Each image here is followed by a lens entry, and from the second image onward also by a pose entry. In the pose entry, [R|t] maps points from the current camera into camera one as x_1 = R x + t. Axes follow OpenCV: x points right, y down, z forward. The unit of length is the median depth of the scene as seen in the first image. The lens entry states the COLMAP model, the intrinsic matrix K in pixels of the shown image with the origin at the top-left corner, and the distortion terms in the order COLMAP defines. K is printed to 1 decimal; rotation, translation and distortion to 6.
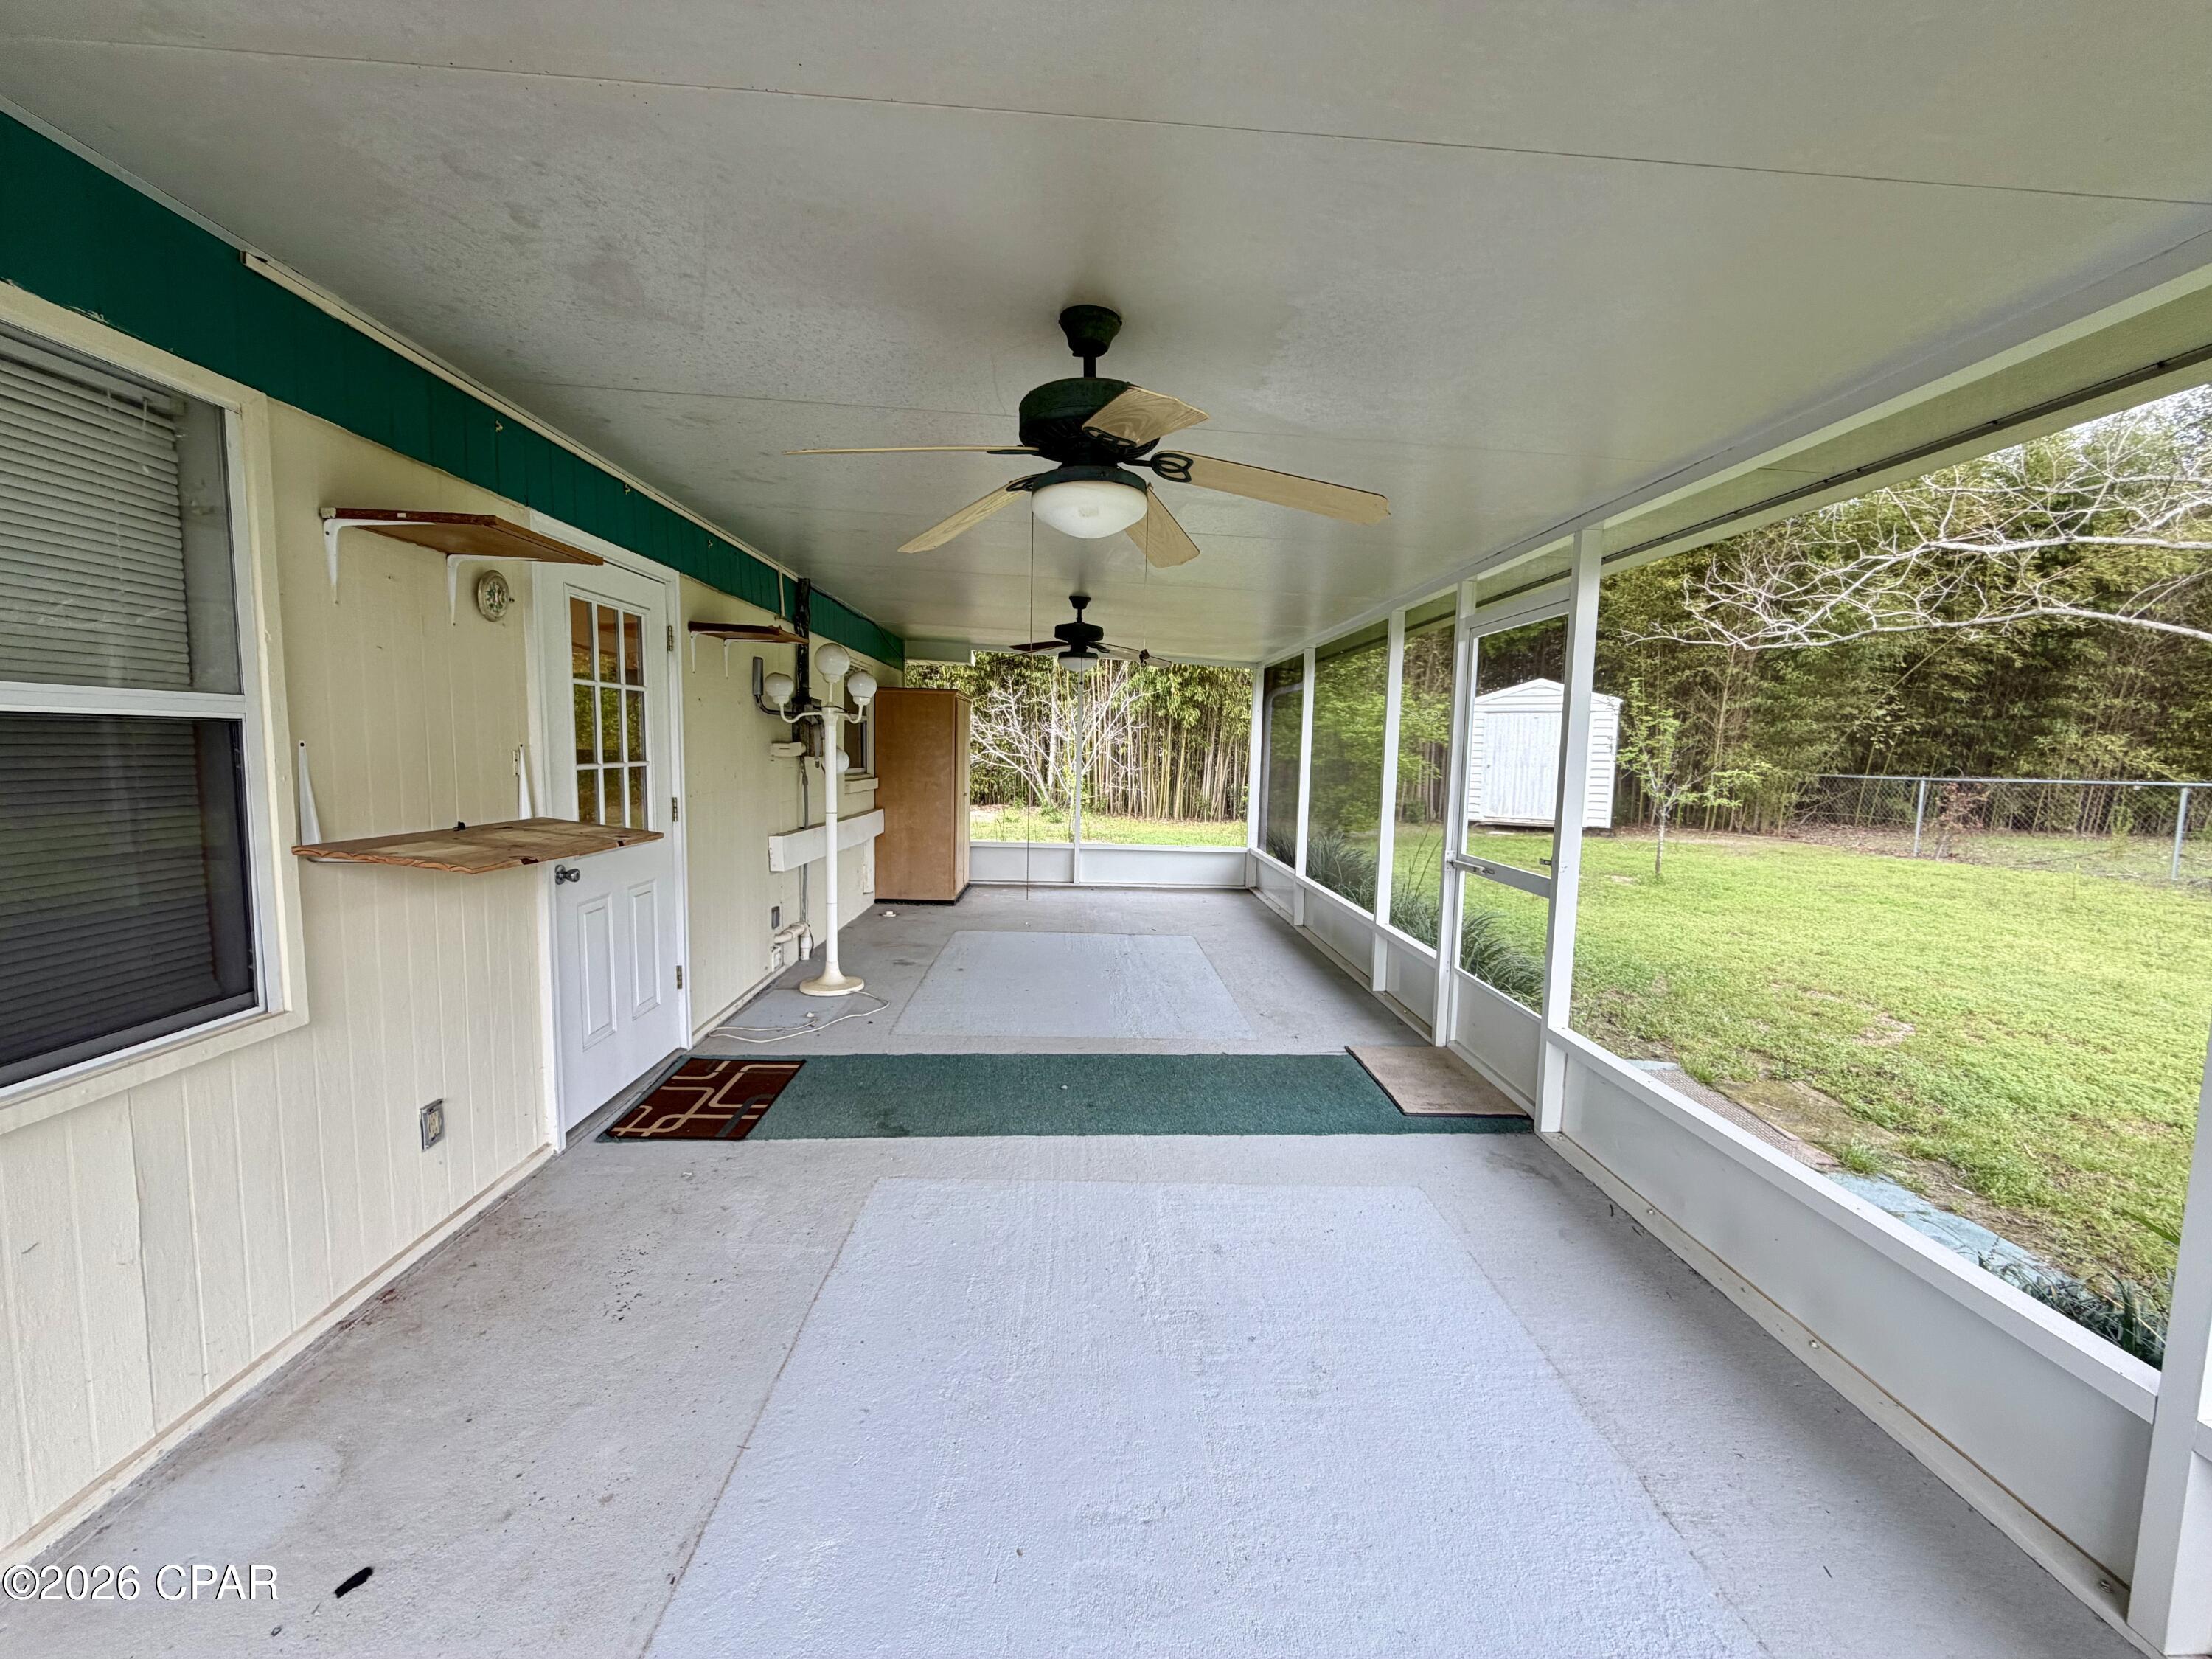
lens RADIAL K [[882.6, 0, 1099.8], [0, 882.6, 830.2], [0, 0, 1]] dist [0.000770, -0.000275]
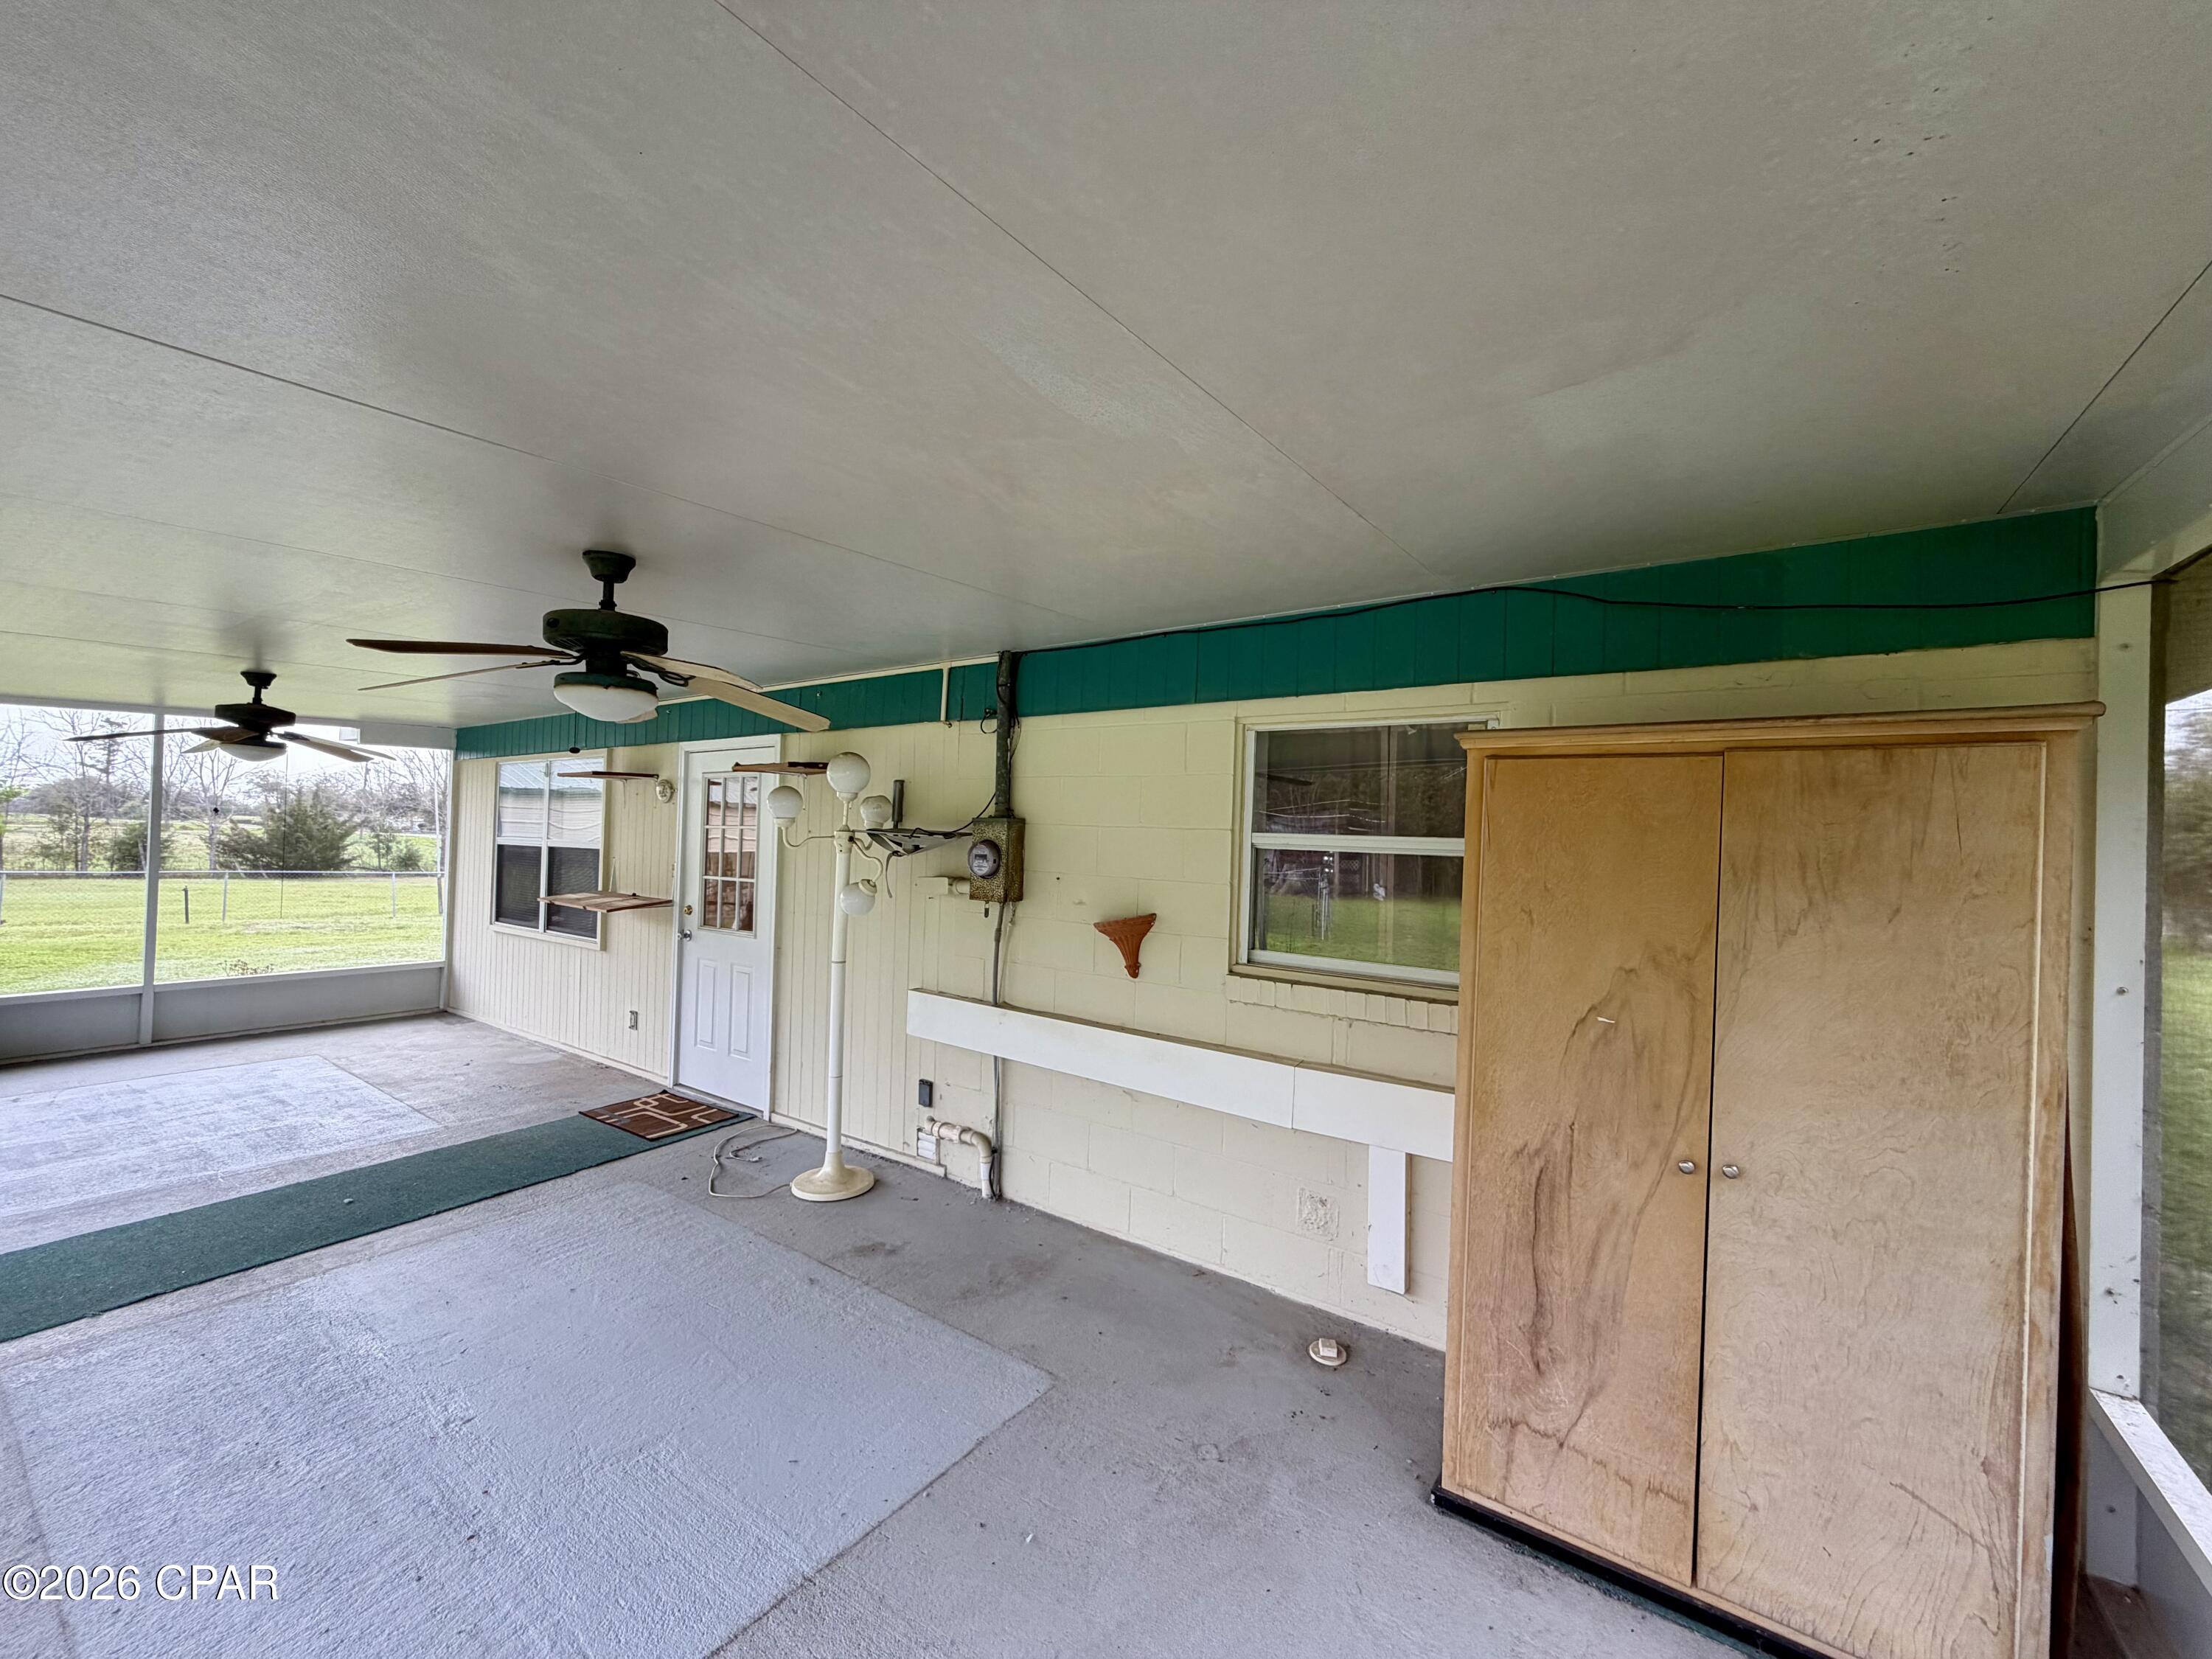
lens RADIAL K [[882.6, 0, 1099.8], [0, 882.6, 830.2], [0, 0, 1]] dist [0.000770, -0.000275]
pose [[-0.599528, -0.041892, -0.799257, 0.268995], [-0.109755, 0.993498, 0.030255, -0.257748], [0.792793, 0.105861, -0.600227, 2.373522]]
